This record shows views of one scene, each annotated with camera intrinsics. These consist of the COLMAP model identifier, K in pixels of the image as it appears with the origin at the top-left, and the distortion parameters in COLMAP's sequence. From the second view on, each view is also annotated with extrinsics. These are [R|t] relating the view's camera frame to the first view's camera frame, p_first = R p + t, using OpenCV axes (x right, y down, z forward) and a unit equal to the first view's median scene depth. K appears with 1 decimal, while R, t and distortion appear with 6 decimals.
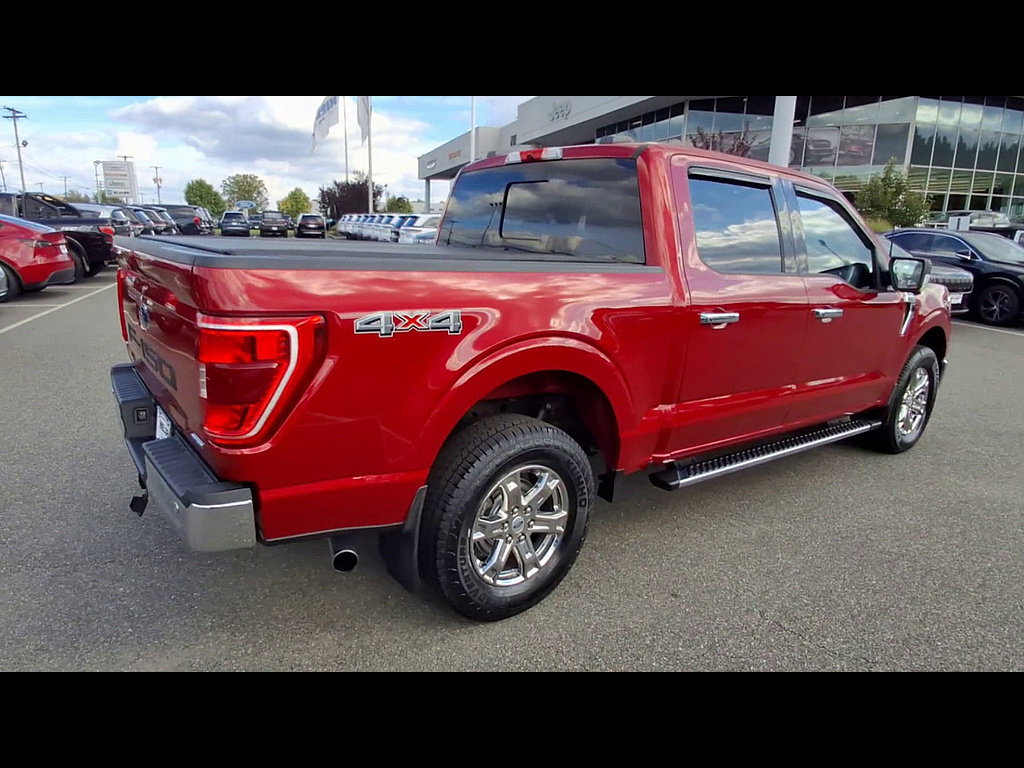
lens RADIAL K [[614.8, 0, 438.6], [0, 614.8, 380.5], [0, 0, 1]] dist [0.002097, -0.019374]
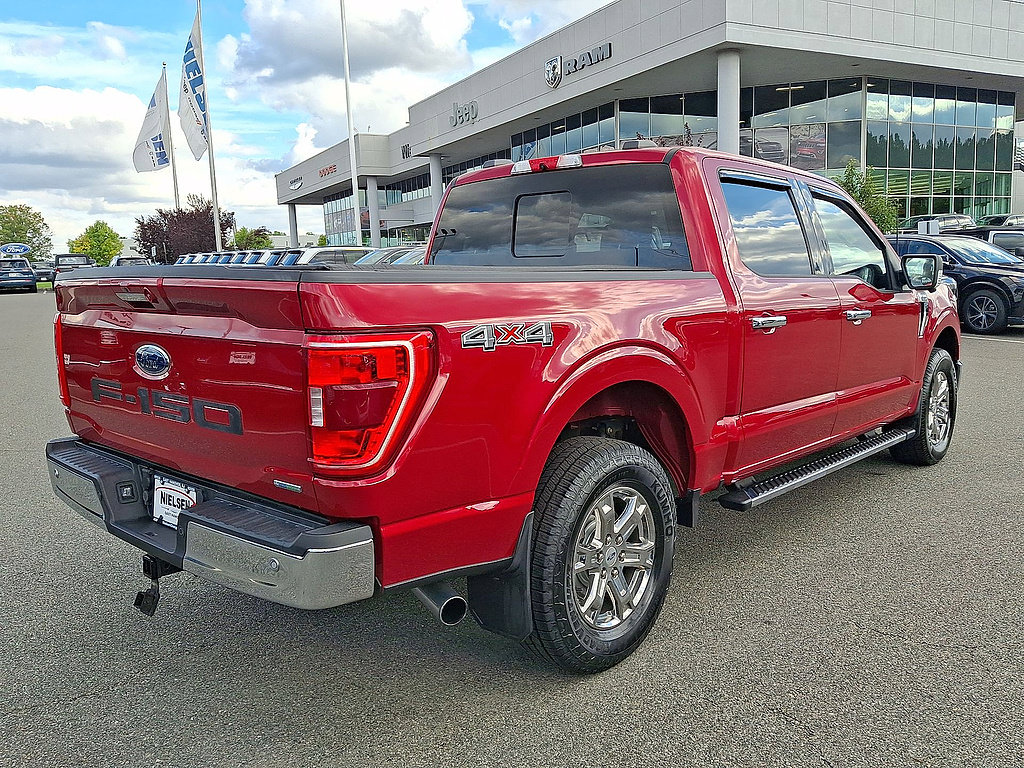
lens RADIAL K [[834.9, 0, 512.0], [0, 834.9, 384.0], [0, 0, 1]] dist [0.083502, -0.155487]
pose [[0.967555, -0.082872, 0.238682, -0.188714], [0.106833, 0.990264, -0.089246, 0.050772], [-0.228962, 0.111850, 0.966988, -0.125304]]
